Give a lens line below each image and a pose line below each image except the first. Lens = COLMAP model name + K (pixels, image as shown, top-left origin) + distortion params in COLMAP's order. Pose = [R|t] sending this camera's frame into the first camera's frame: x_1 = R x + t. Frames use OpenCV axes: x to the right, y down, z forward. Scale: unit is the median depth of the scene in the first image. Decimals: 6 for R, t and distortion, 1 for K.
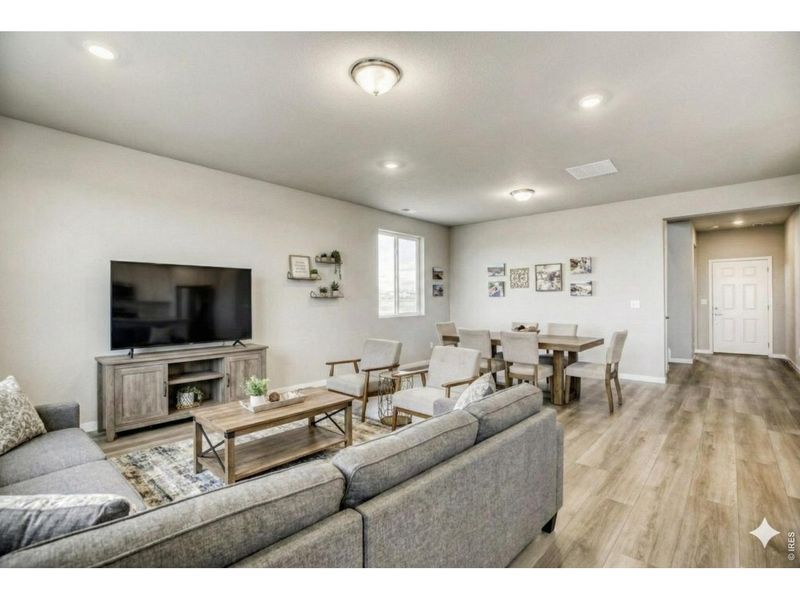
lens RADIAL K [[388.3, 0, 399.7], [0, 388.3, 301.0], [0, 0, 1]] dist [0.003599, -0.000795]
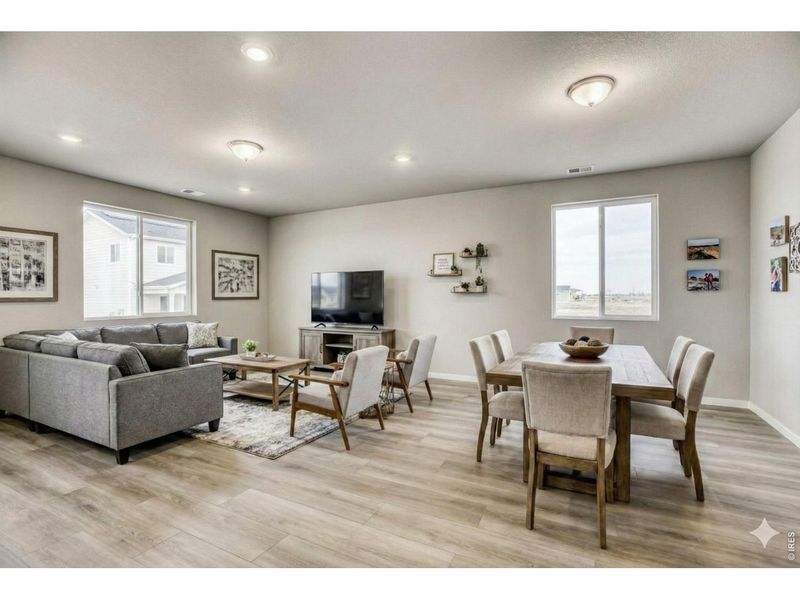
lens RADIAL K [[388.3, 0, 401.2], [0, 388.3, 294.8], [0, 0, 1]] dist [0.003599, -0.000795]
pose [[0.257222, 0.010314, -0.966297, 0.708142], [-0.004329, 0.999945, 0.009521, -0.012794], [0.966343, 0.001734, 0.257253, 0.589251]]
